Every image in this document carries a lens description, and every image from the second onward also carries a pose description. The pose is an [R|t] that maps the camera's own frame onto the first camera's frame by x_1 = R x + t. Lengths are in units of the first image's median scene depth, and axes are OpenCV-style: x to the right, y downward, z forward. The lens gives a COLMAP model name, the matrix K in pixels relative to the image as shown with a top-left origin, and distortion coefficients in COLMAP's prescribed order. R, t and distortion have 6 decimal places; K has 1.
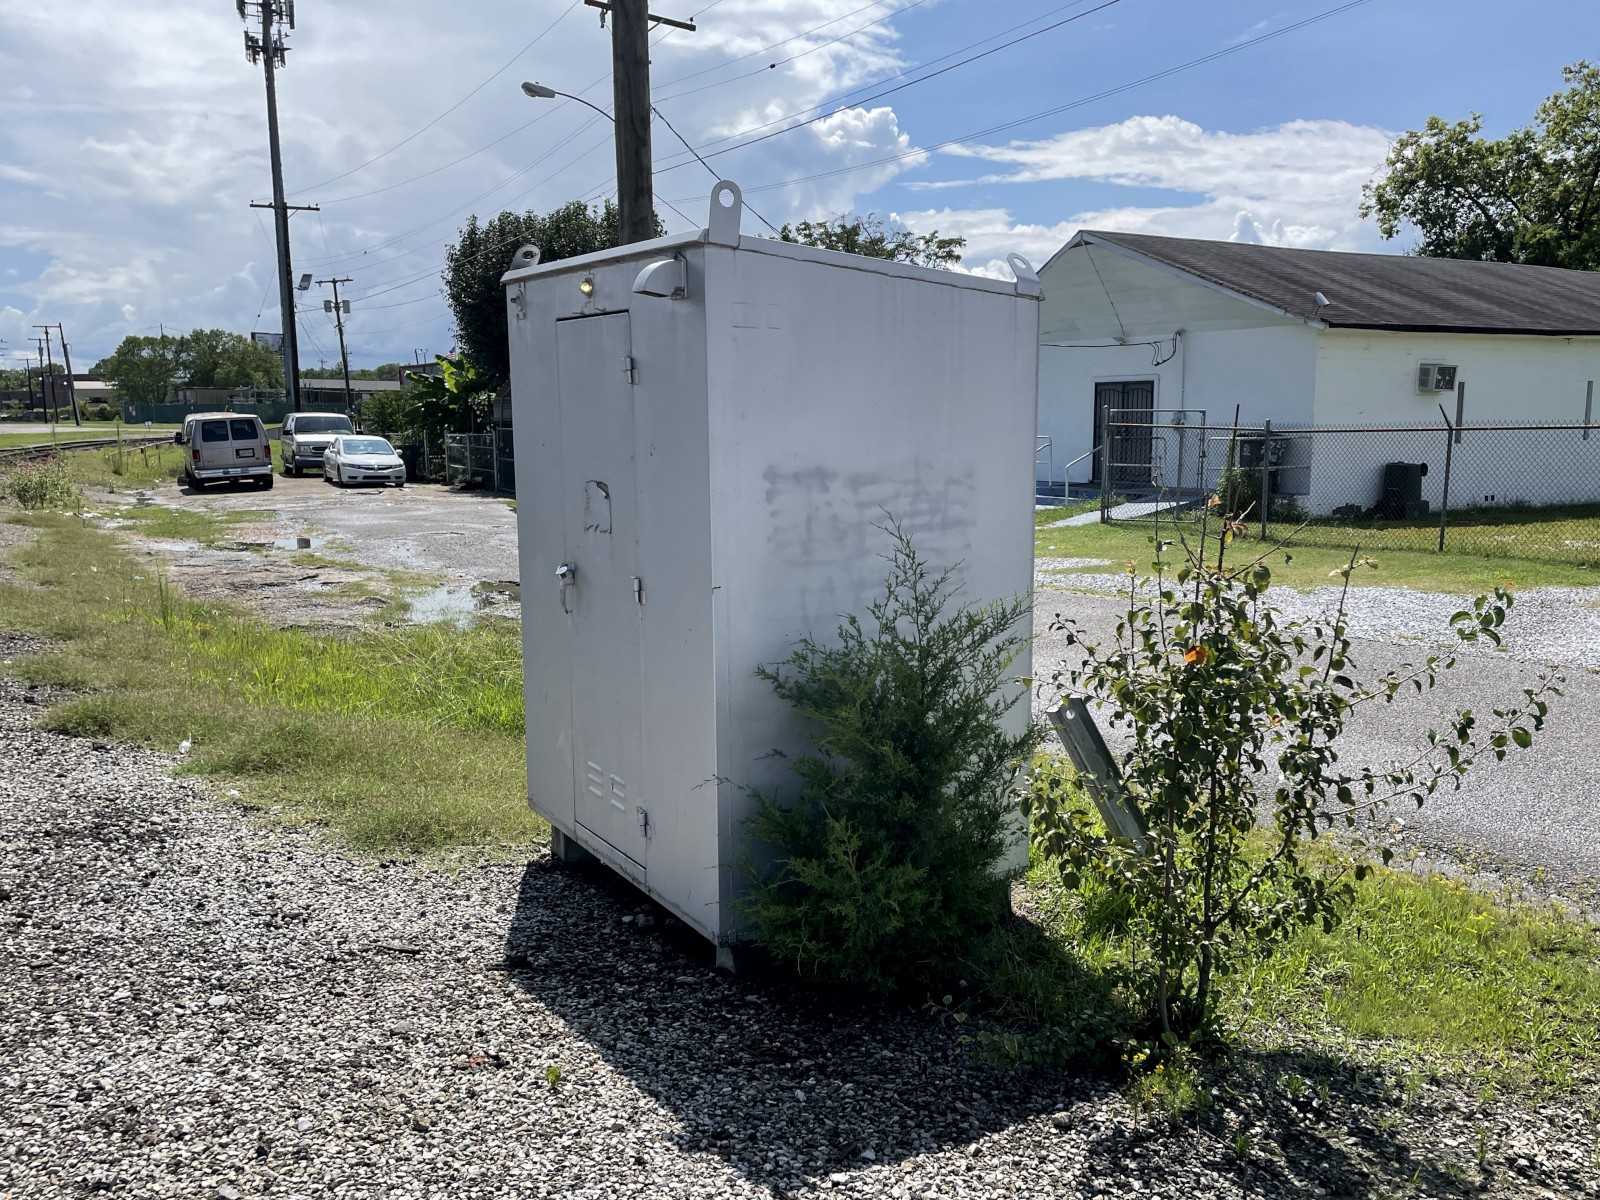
lens RADIAL K [[1349.7, 0, 799.6], [0, 1349.7, 593.3], [0, 0, 1]] dist [0.096192, -0.146282]
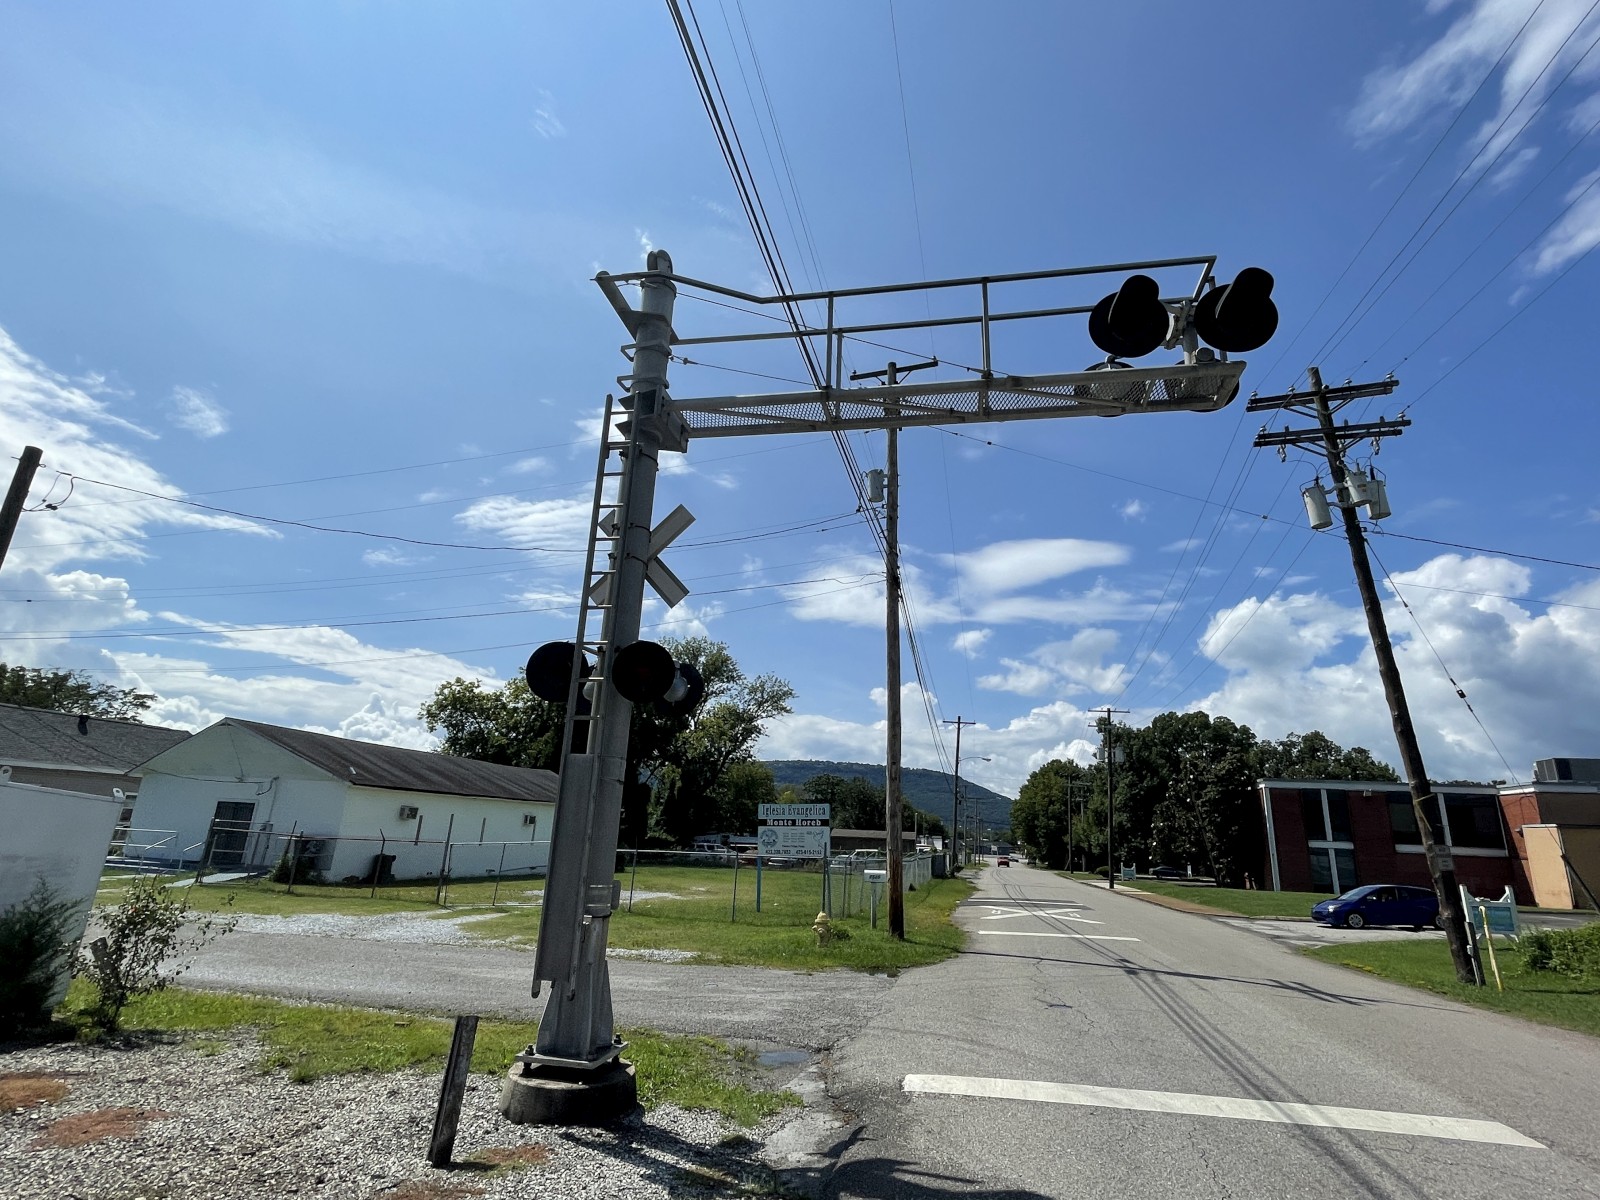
lens RADIAL K [[783.2, 0, 806.9], [0, 783.2, 604.0], [0, 0, 1]] dist [-0.000526, 0.001013]
pose [[0.683948, 0.246839, 0.686502, -0.012510], [0.040984, 0.926532, -0.373976, 0.010385], [-0.728378, 0.283916, 0.623584, -0.144680]]
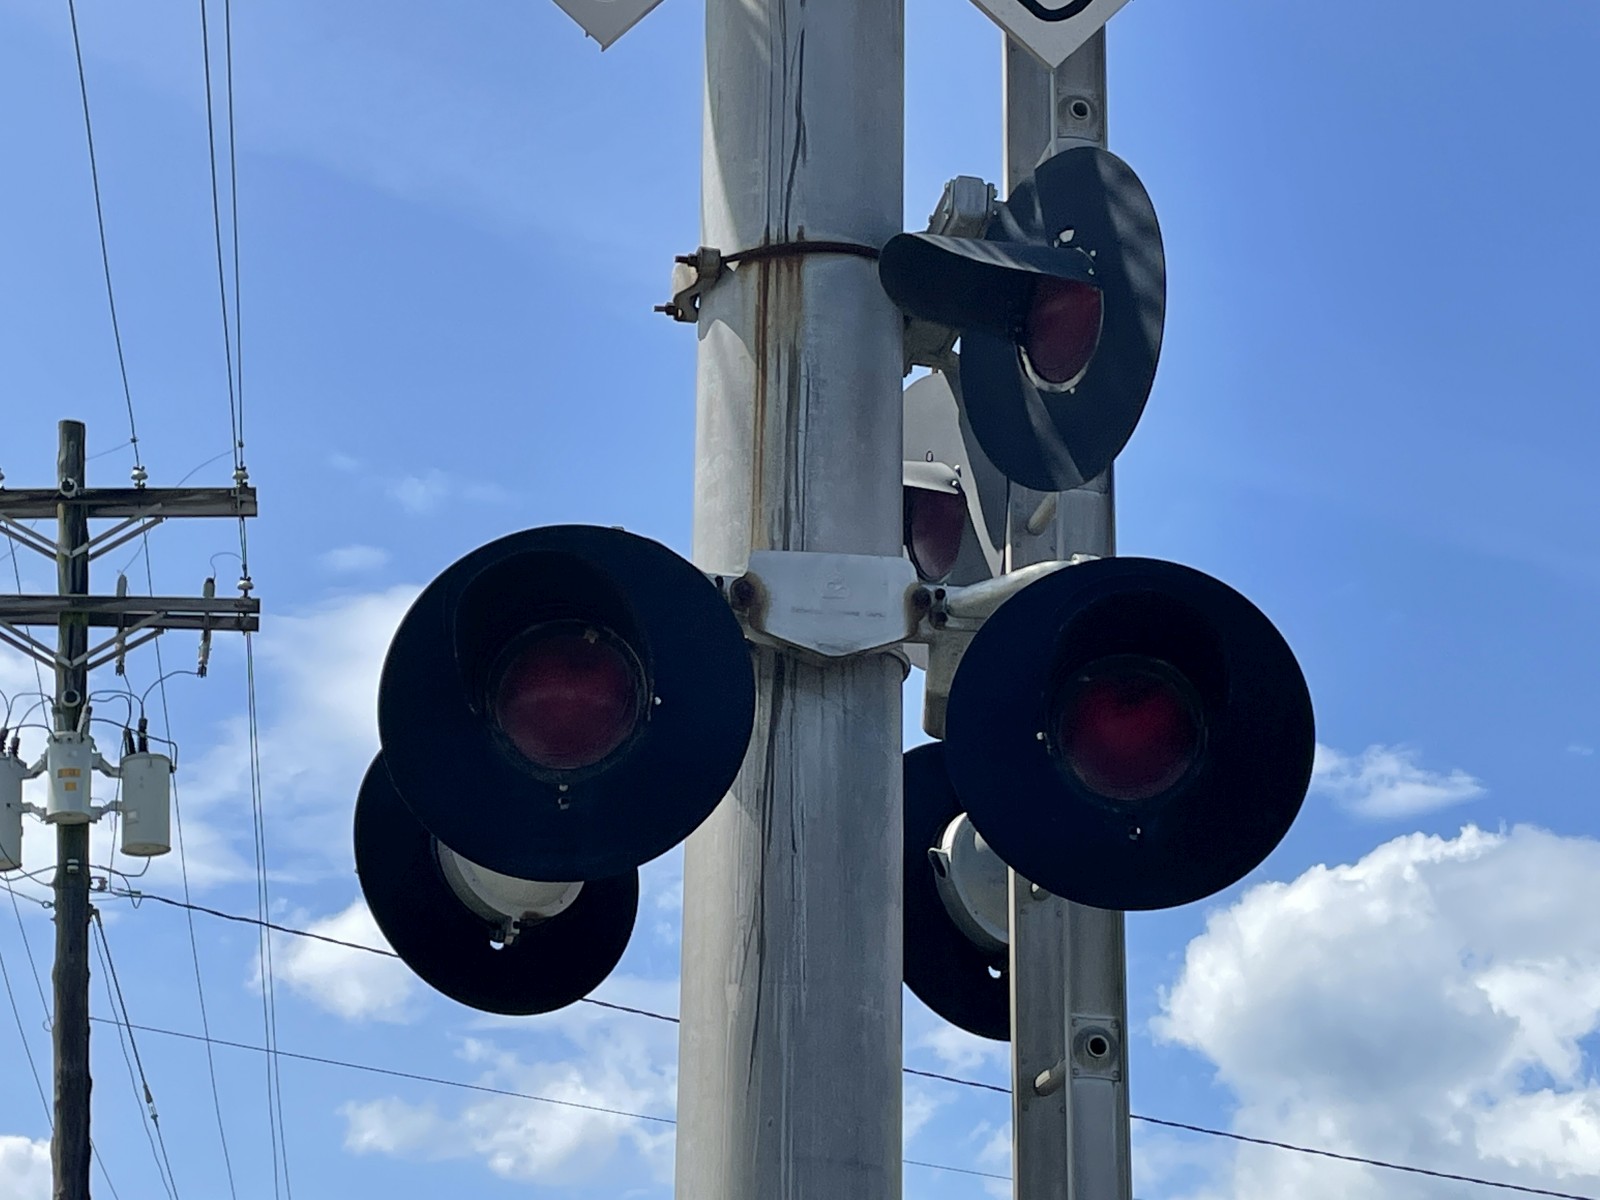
lens RADIAL K [[3089.7, 0, 803.7], [0, 3089.7, 601.5], [0, 0, 1]] dist [0.053329, 0.353303]
pose [[0.353583, 0.340878, 0.871080, -0.034164], [0.123993, 0.905937, -0.404849, 0.036814], [-0.927149, 0.251156, 0.278057, -0.346309]]
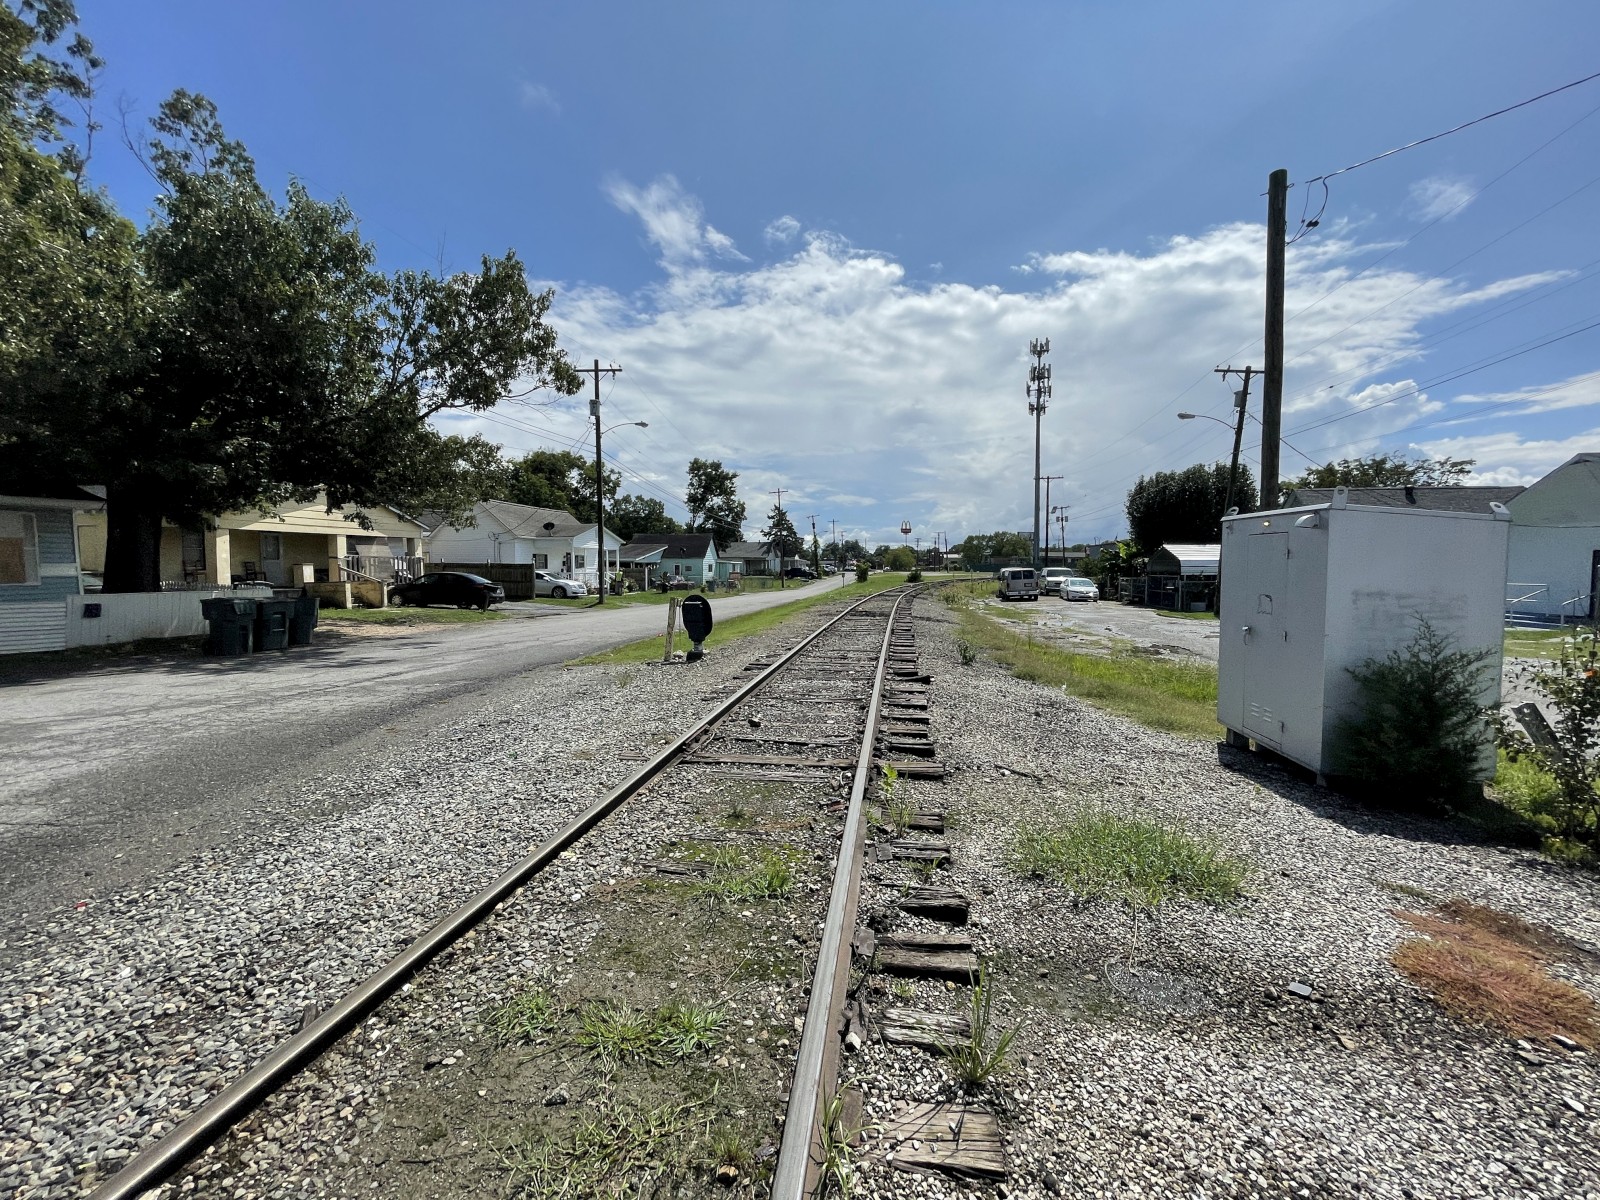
lens RADIAL K [[643.3, 0, 804.7], [0, 643.3, 600.3], [0, 0, 1]] dist [-0.001525, -0.000988]
pose [[0.774434, 0.036157, -0.631620, -0.005390], [-0.086670, 0.995016, -0.049307, 0.006928], [0.626690, 0.092927, 0.773708, -0.054883]]
